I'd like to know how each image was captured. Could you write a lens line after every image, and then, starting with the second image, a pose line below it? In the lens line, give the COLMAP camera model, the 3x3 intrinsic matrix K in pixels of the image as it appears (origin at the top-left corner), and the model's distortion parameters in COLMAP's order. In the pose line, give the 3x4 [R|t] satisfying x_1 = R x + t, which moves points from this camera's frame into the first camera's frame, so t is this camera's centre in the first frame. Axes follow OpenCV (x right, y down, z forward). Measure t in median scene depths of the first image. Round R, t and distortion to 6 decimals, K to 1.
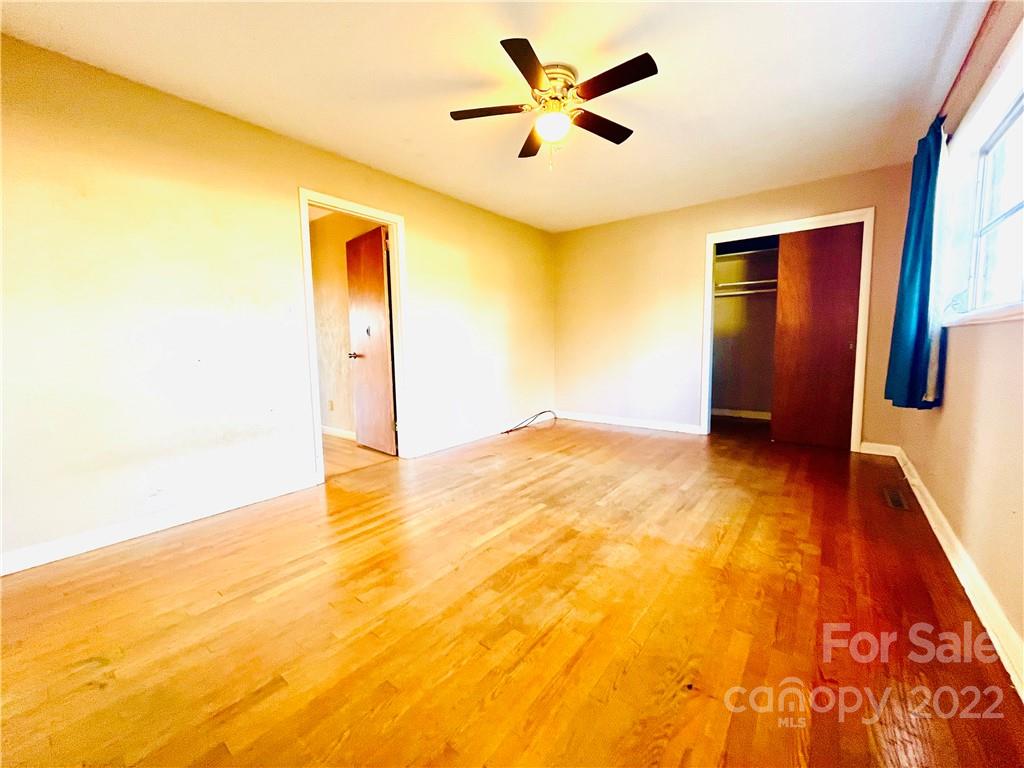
lens RADIAL K [[412.2, 0, 510.1], [0, 412.2, 384.8], [0, 0, 1]] dist [-0.004052, -0.000034]
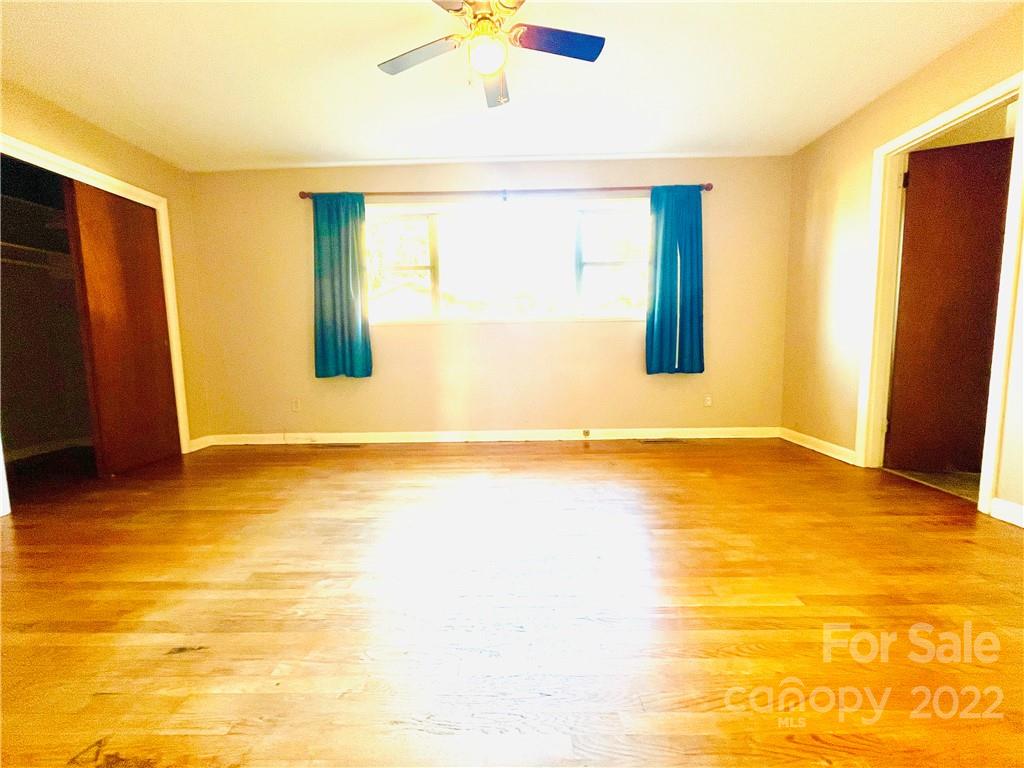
lens RADIAL K [[412.2, 0, 511.0], [0, 412.2, 383.1], [0, 0, 1]] dist [-0.004052, -0.000034]
pose [[-0.602714, -0.054886, 0.796067, -0.513208], [0.107282, 0.983000, 0.148999, -0.082063], [-0.790712, 0.175207, -0.586580, 1.296034]]
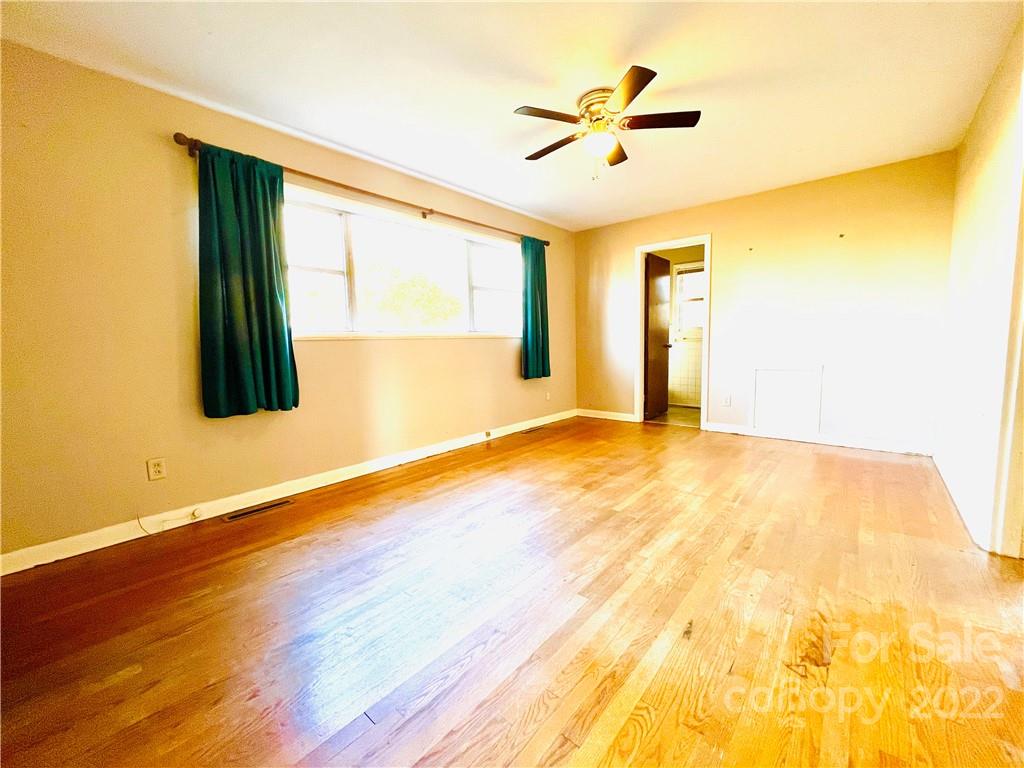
lens RADIAL K [[412.2, 0, 509.8], [0, 412.2, 384.5], [0, 0, 1]] dist [-0.004052, -0.000034]
pose [[-0.997804, 0.035174, 0.056130, 0.256375], [0.045839, 0.978359, 0.201773, -0.193139], [-0.047818, 0.203902, -0.977823, 1.843622]]
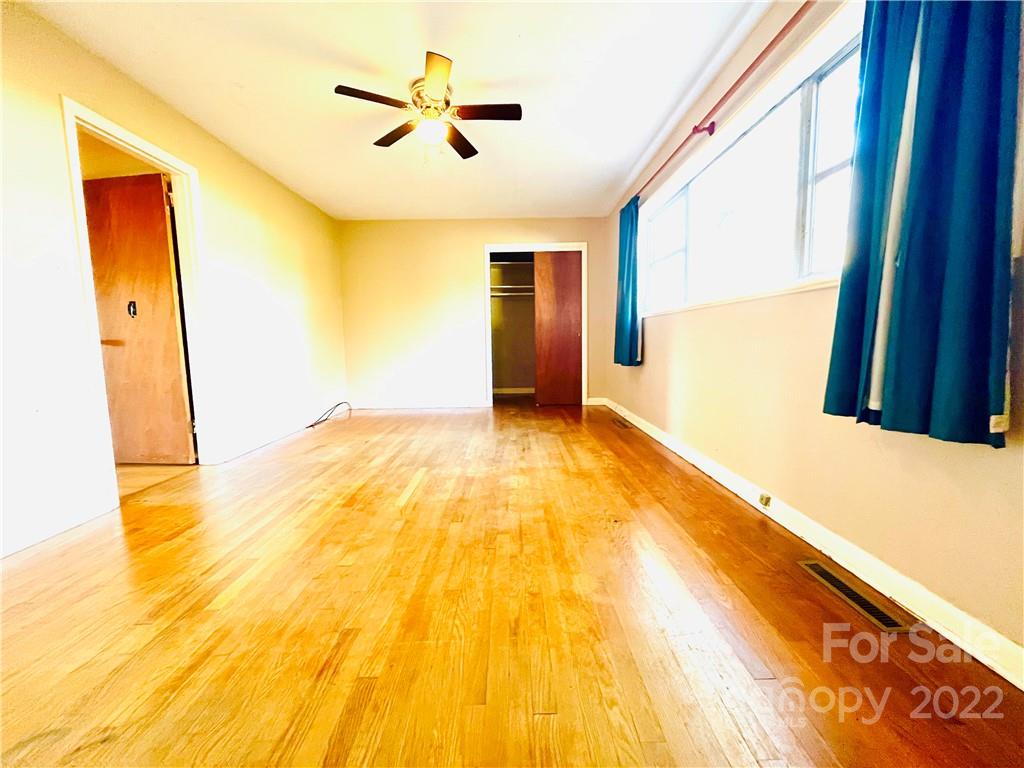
lens RADIAL K [[412.2, 0, 513.2], [0, 412.2, 384.6], [0, 0, 1]] dist [-0.004052, -0.000034]
pose [[0.784064, -0.063443, 0.617430, -0.391643], [0.066127, 0.997639, 0.018537, 0.061171], [-0.617148, 0.026295, 0.786408, -0.022940]]
